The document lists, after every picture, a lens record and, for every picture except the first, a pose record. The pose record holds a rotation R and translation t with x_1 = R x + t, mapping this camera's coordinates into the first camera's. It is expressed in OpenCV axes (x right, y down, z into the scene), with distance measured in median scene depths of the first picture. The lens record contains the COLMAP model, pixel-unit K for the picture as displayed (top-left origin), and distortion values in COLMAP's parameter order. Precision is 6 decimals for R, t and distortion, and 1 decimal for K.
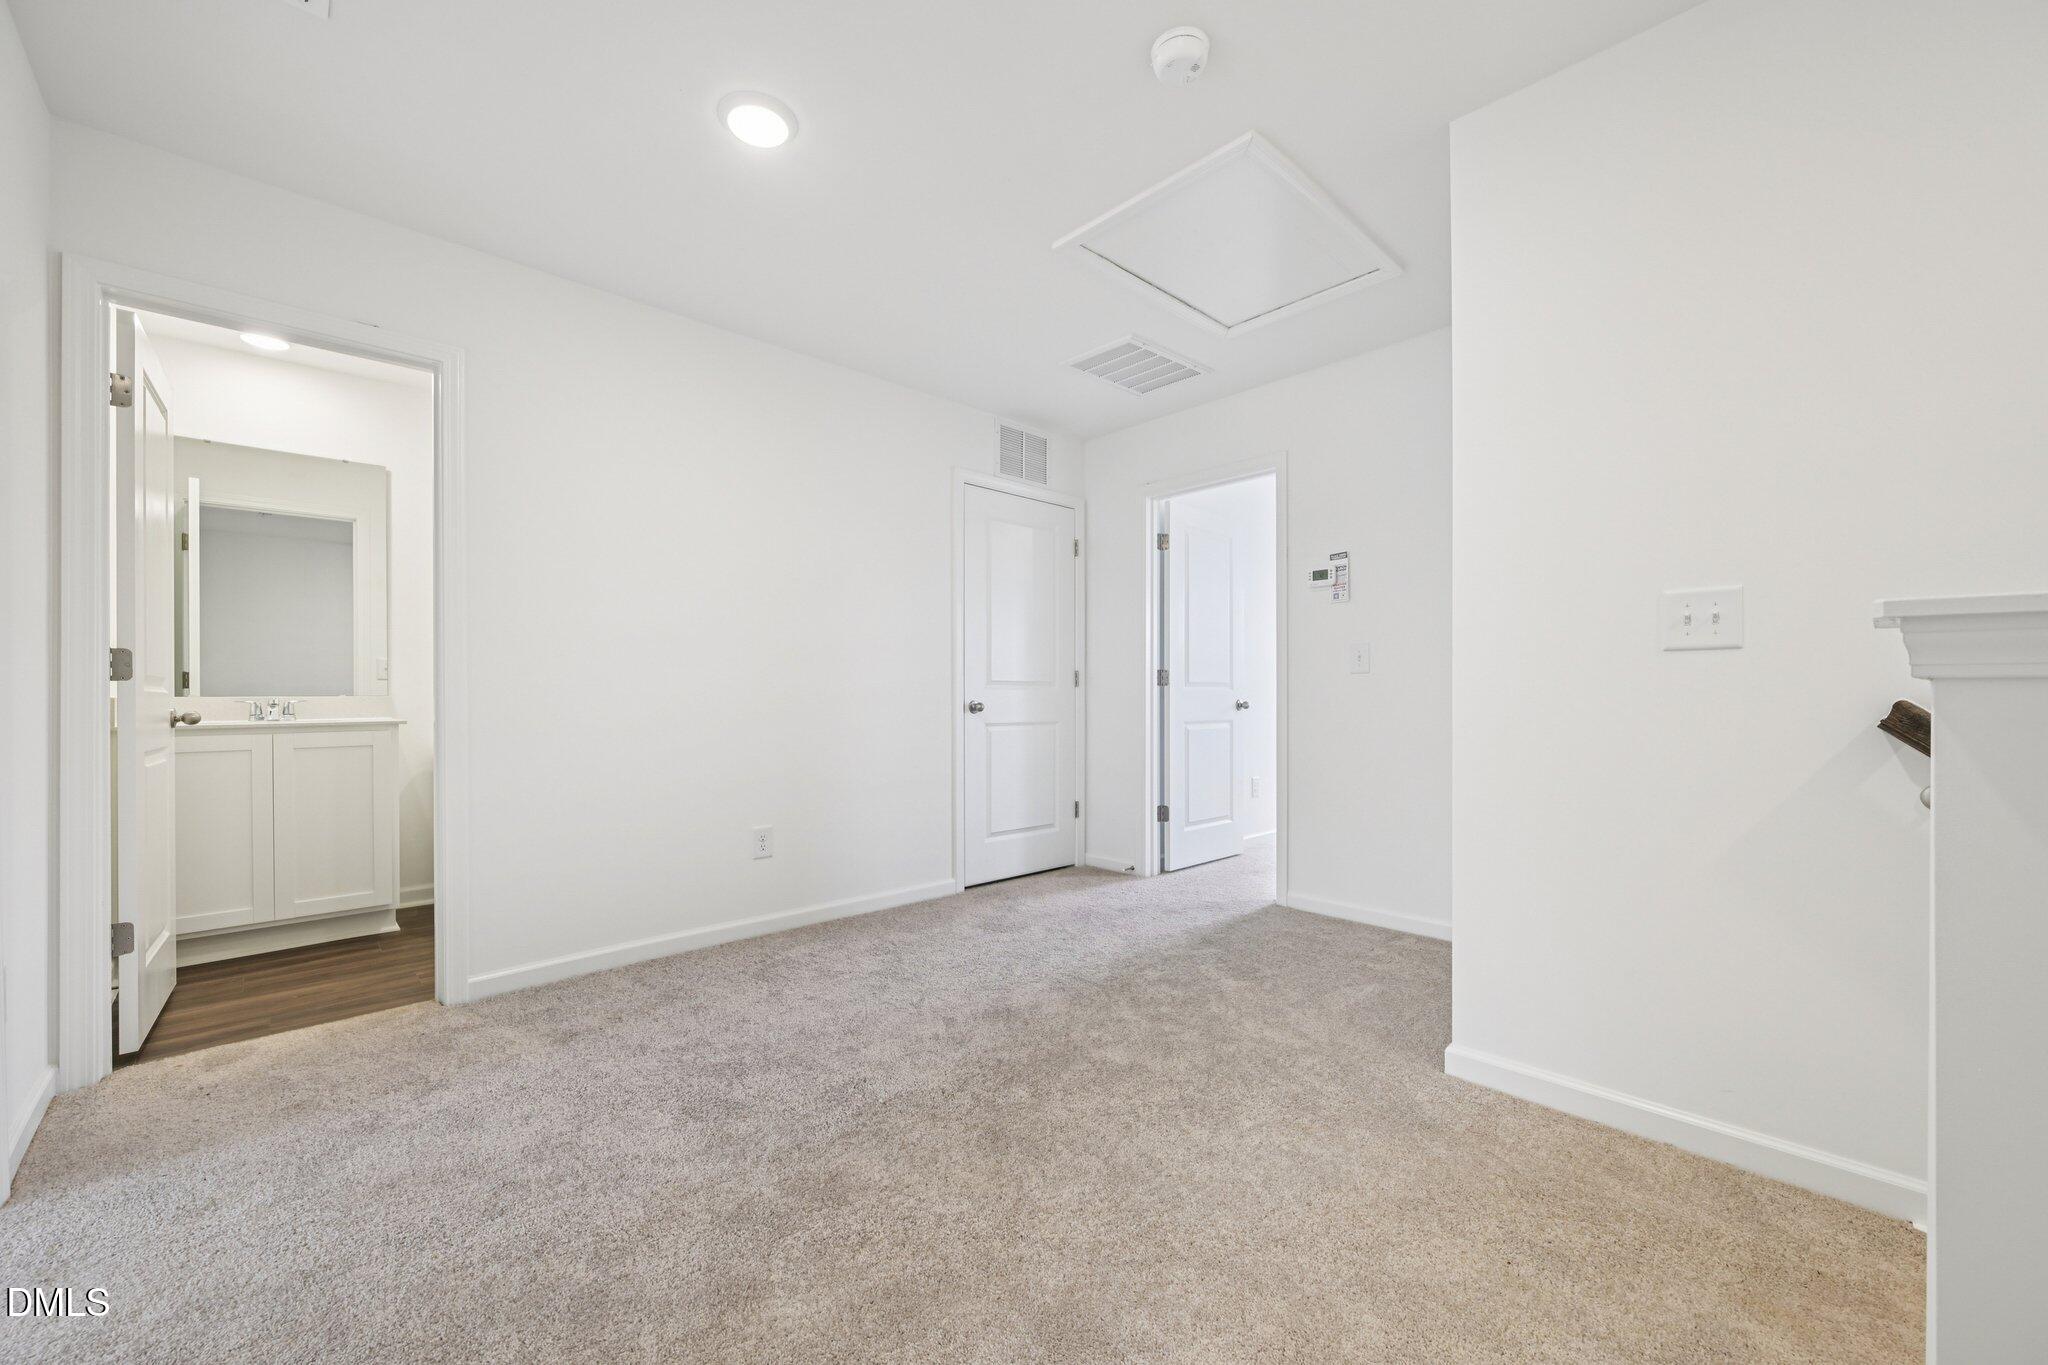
lens RADIAL K [[815.1, 0, 1012.9], [0, 815.1, 688.7], [0, 0, 1]] dist [-0.000227, -0.000491]
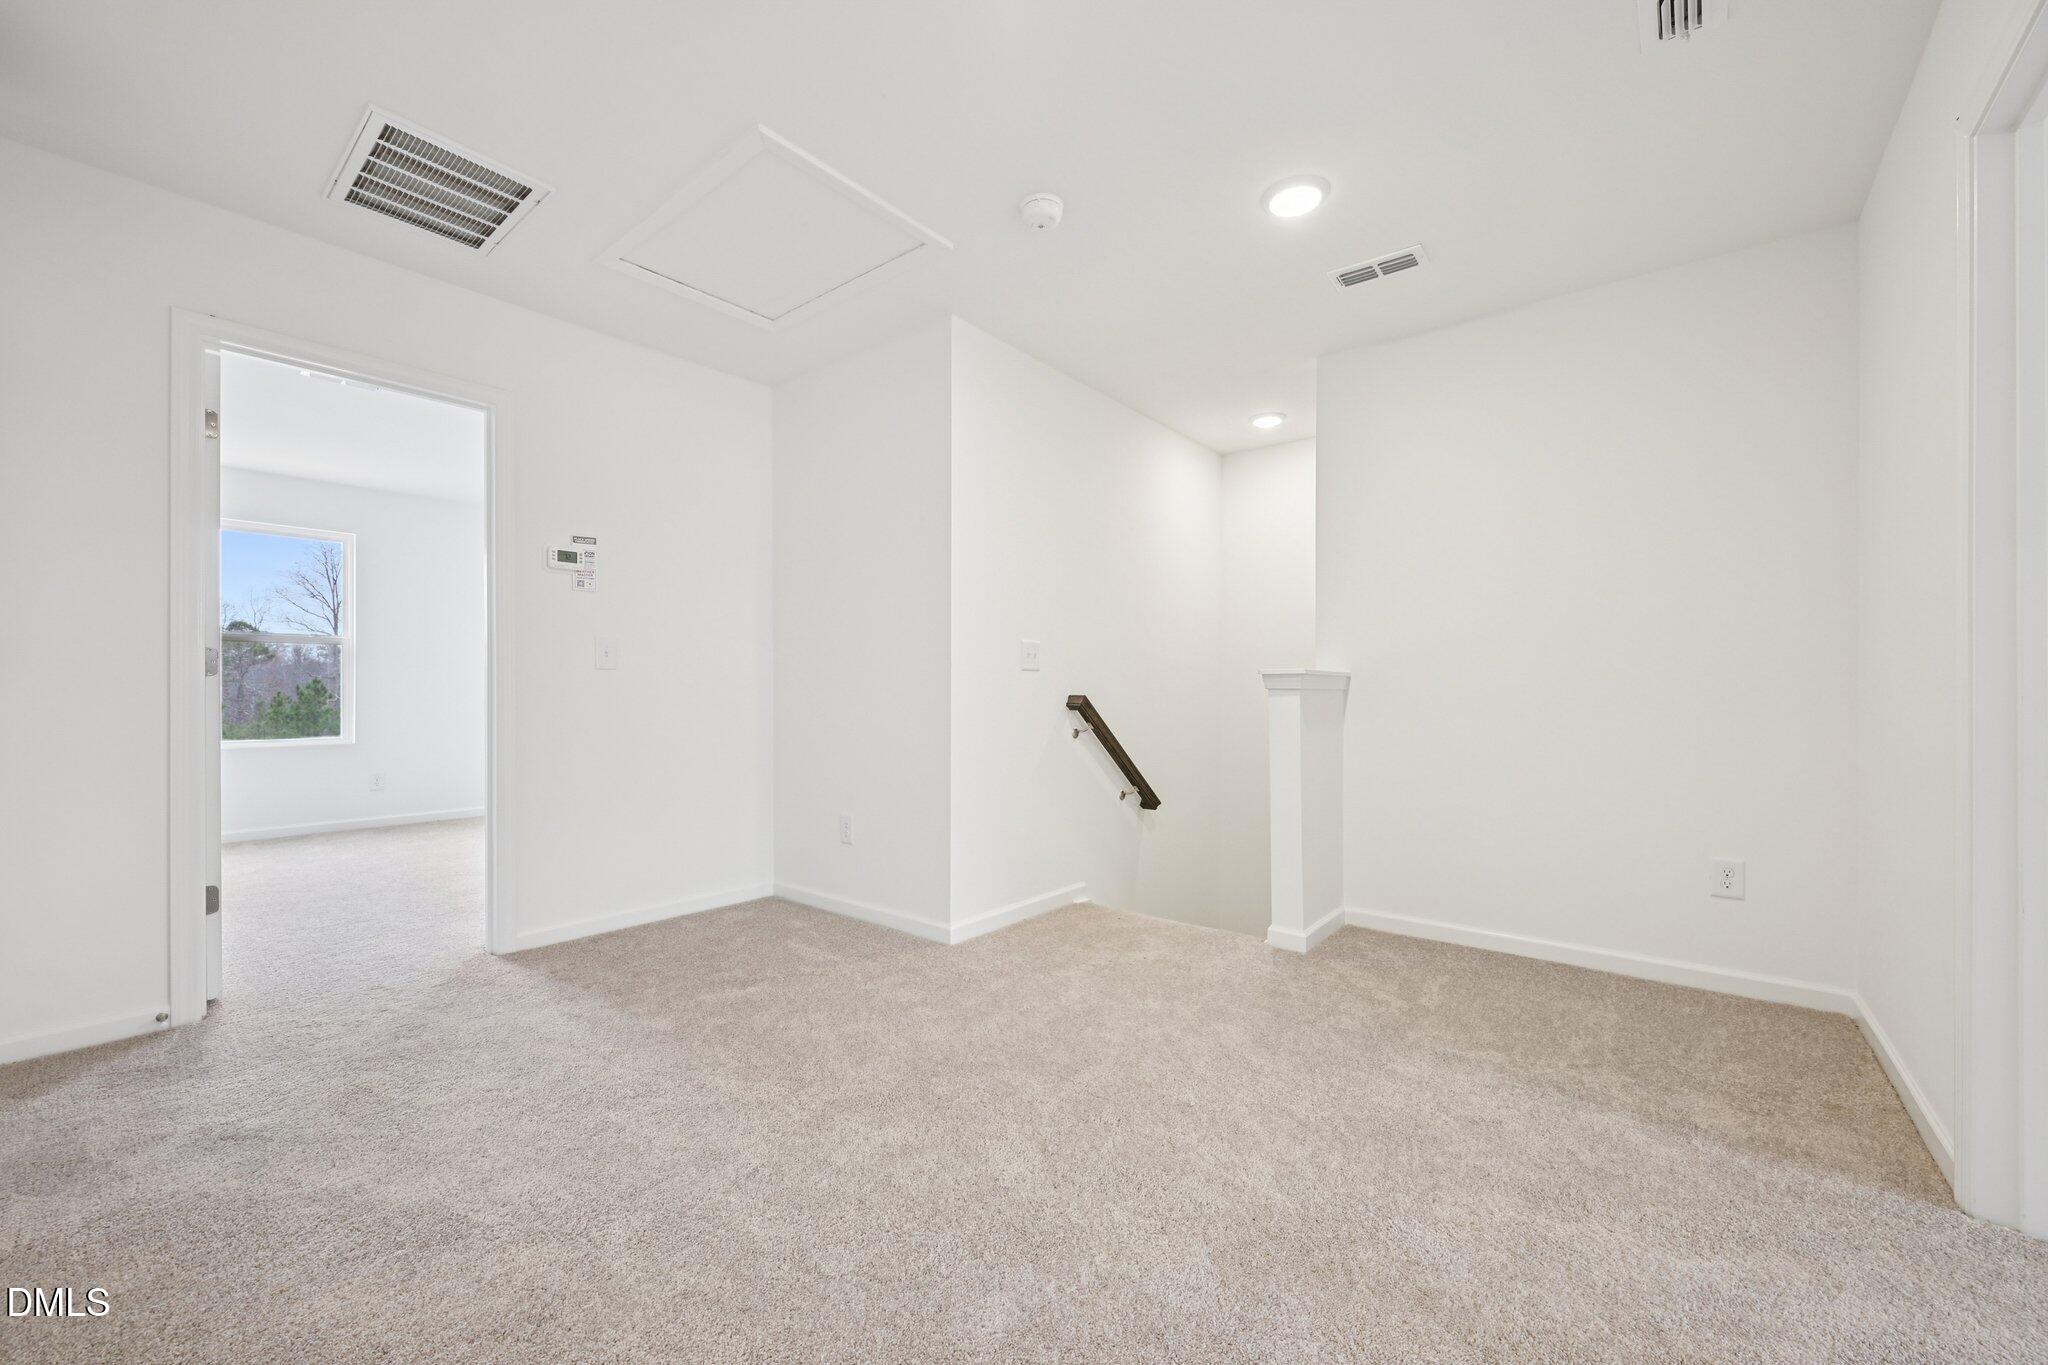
lens RADIAL K [[820.5, 0, 1024.0], [0, 820.5, 682.5], [0, 0, 1]] dist [0.000925, 0.000017]
pose [[-0.143574, 0.006798, 0.989616, -0.577632], [-0.008877, 0.999927, -0.008156, -0.000343], [-0.989600, -0.009956, -0.143503, 0.641602]]
